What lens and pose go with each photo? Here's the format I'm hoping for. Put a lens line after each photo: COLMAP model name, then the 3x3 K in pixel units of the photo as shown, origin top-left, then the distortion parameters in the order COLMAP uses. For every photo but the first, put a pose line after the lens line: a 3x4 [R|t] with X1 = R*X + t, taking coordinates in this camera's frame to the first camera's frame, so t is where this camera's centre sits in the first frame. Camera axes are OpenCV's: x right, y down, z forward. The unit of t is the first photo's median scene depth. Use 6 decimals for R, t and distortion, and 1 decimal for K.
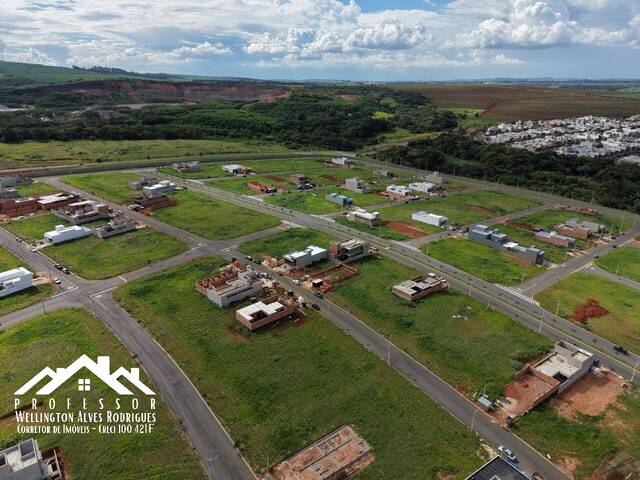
lens RADIAL K [[455.1, 0, 321.1], [0, 455.1, 251.9], [0, 0, 1]] dist [0.001765, -0.007602]
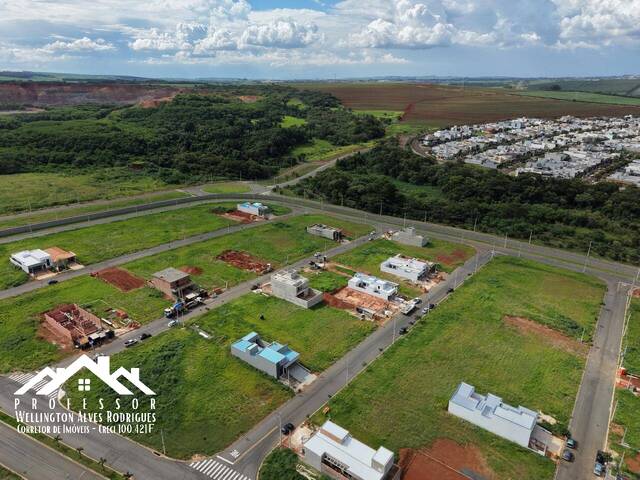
lens RADIAL K [[440.9, 0, 320.0], [0, 440.9, 240.0], [0, 0, 1]] dist [0.002505, -0.002509]
pose [[0.976609, -0.074933, 0.201545, 0.006368], [0.076949, 0.997033, -0.002177, -0.088869], [-0.200784, 0.017635, 0.979477, 0.235100]]
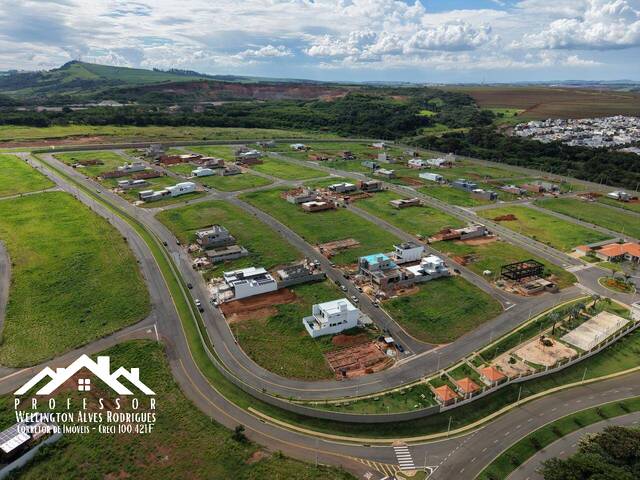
lens RADIAL K [[468.4, 0, 320.1], [0, 468.4, 262.7], [0, 0, 1]] dist [0.003607, -0.010234]
pose [[0.992062, 0.047043, -0.116618, 0.027550], [-0.046153, 0.998881, 0.010315, 0.075079], [0.116973, -0.004851, 0.993123, -0.199511]]
